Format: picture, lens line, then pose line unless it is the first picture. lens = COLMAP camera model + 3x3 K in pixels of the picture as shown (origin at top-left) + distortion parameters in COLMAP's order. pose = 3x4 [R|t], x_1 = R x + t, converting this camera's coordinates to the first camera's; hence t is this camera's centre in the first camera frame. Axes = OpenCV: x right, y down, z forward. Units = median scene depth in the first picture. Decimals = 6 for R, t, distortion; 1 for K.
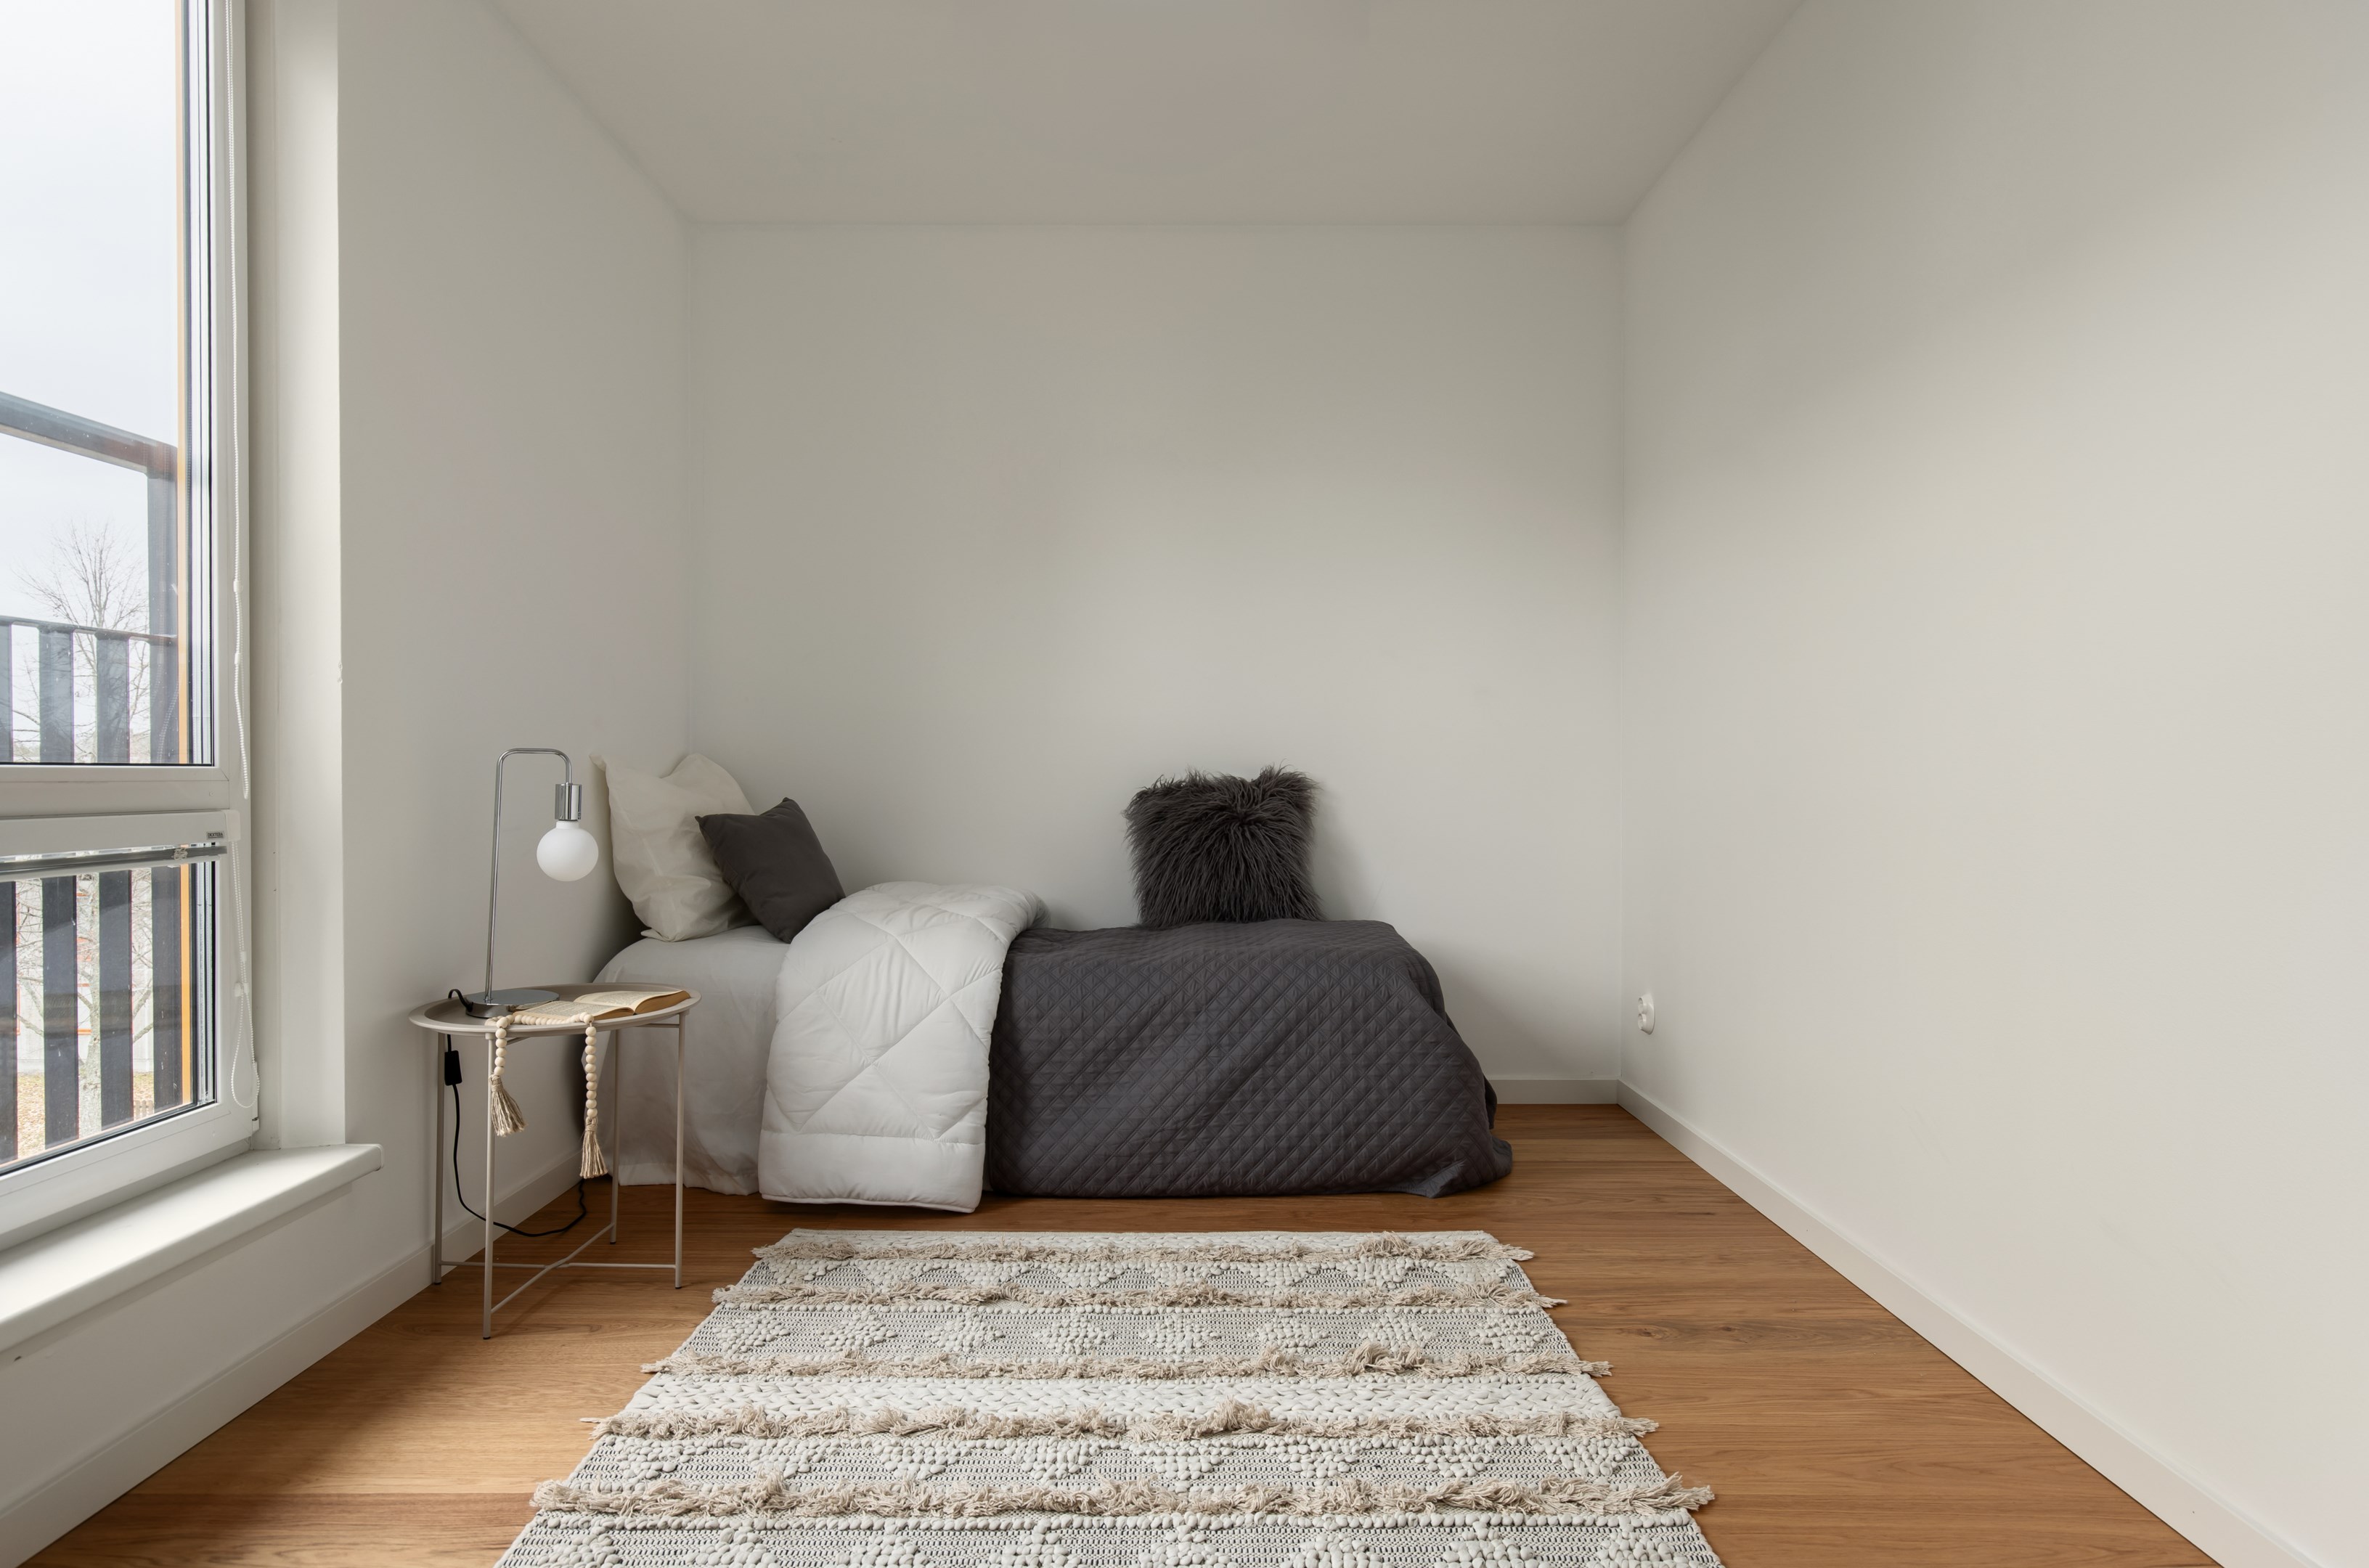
lens RADIAL K [[1338.6, 0, 1184.5], [0, 1338.6, 784.0], [0, 0, 1]] dist [0.003479, 0.001712]
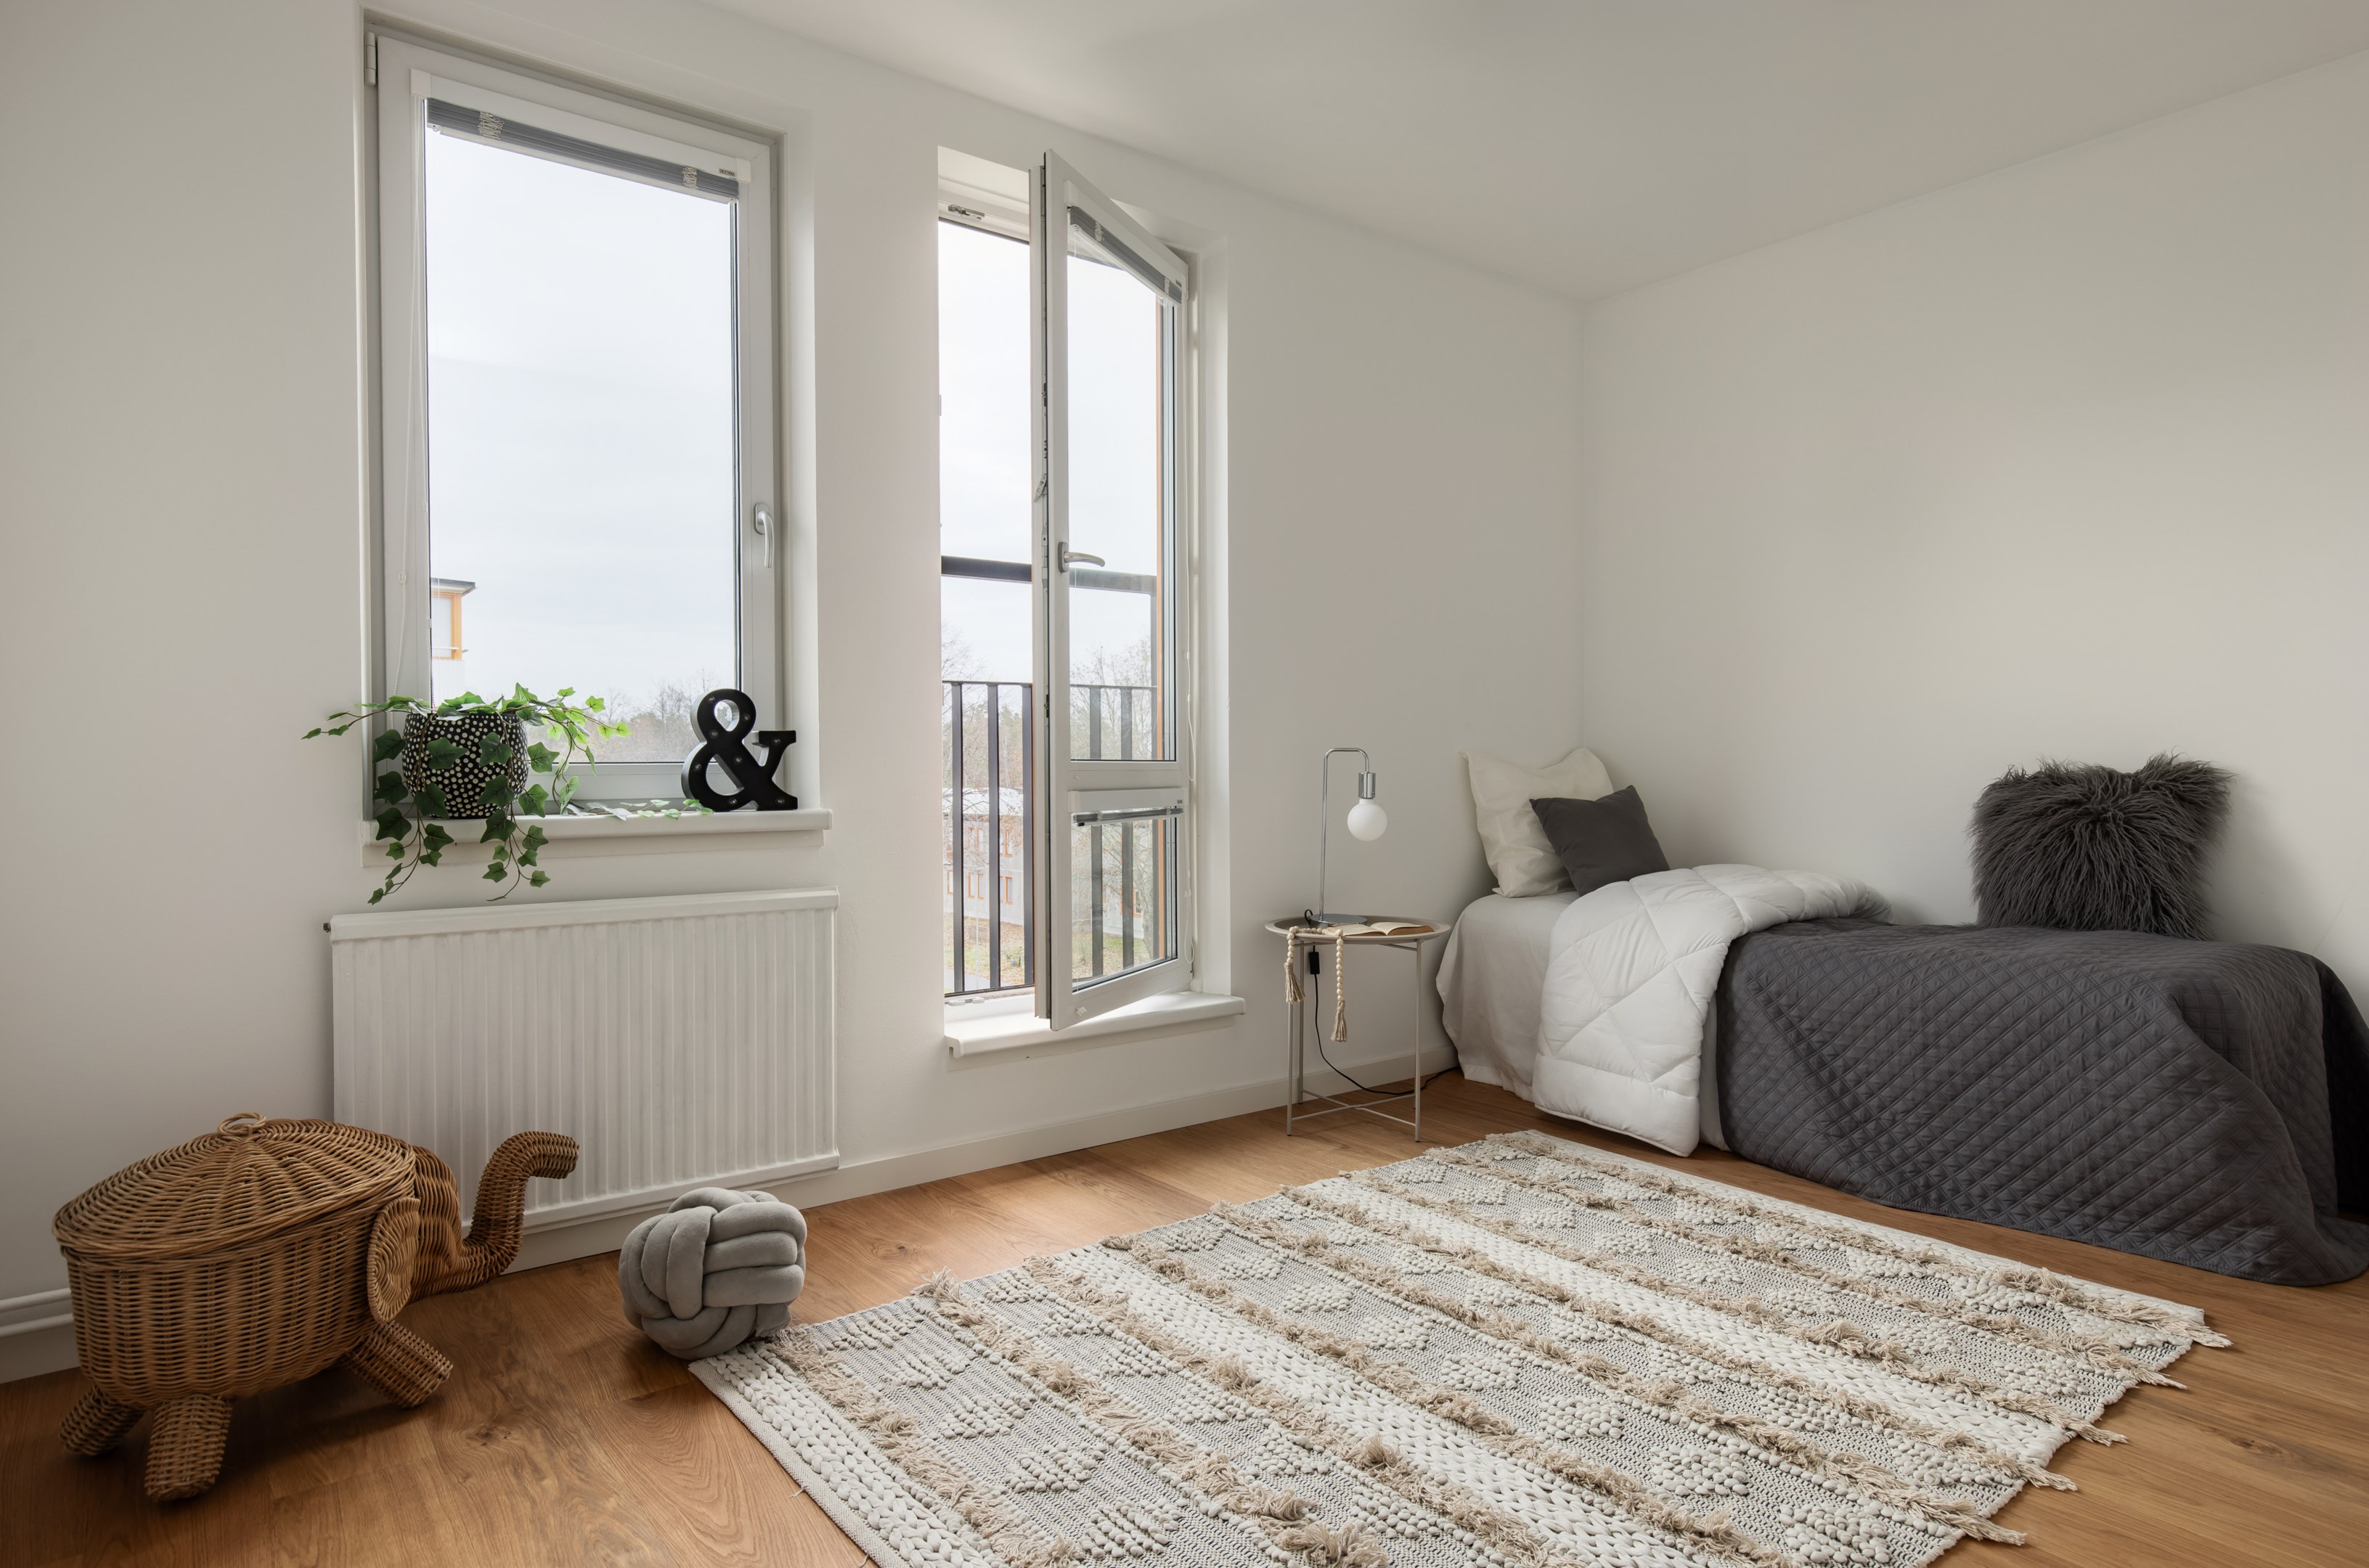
lens RADIAL K [[1338.6, 0, 1184.5], [0, 1338.6, 784.0], [0, 0, 1]] dist [0.003479, 0.001712]
pose [[0.602567, 0.007427, -0.798034, 0.540554], [-0.004212, 0.999972, 0.006126, 0.004680], [0.798057, -0.000330, 0.602582, -0.009213]]
